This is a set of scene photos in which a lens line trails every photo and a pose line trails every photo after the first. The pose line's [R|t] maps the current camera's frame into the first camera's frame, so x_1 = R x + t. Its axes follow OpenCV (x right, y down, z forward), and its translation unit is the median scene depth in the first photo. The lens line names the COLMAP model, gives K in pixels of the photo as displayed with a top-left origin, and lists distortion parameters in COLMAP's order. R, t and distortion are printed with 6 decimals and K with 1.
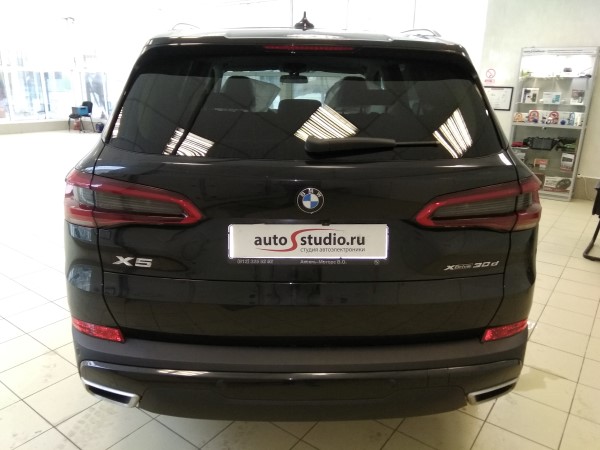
lens RADIAL K [[464.3, 0, 300.0], [0, 464.3, 225.0], [0, 0, 1]] dist [0.002507, -0.002186]
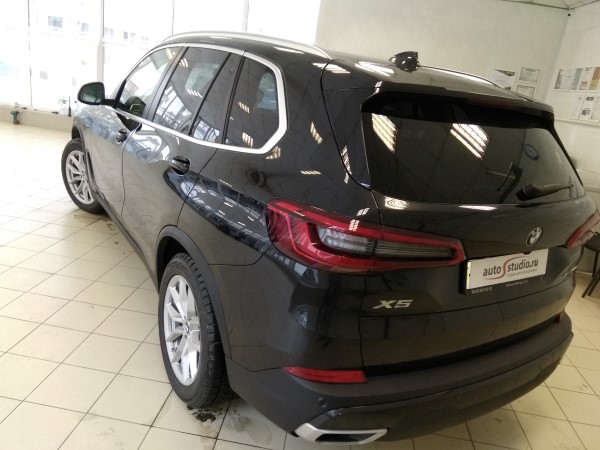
lens RADIAL K [[478.5, 0, 300.0], [0, 478.5, 225.0], [0, 0, 1]] dist [0.007404, -0.006203]
pose [[0.890924, -0.065034, 0.449472, -1.032366], [0.051847, 0.997788, 0.041601, -0.158354], [-0.451183, -0.013760, 0.892325, 0.122299]]
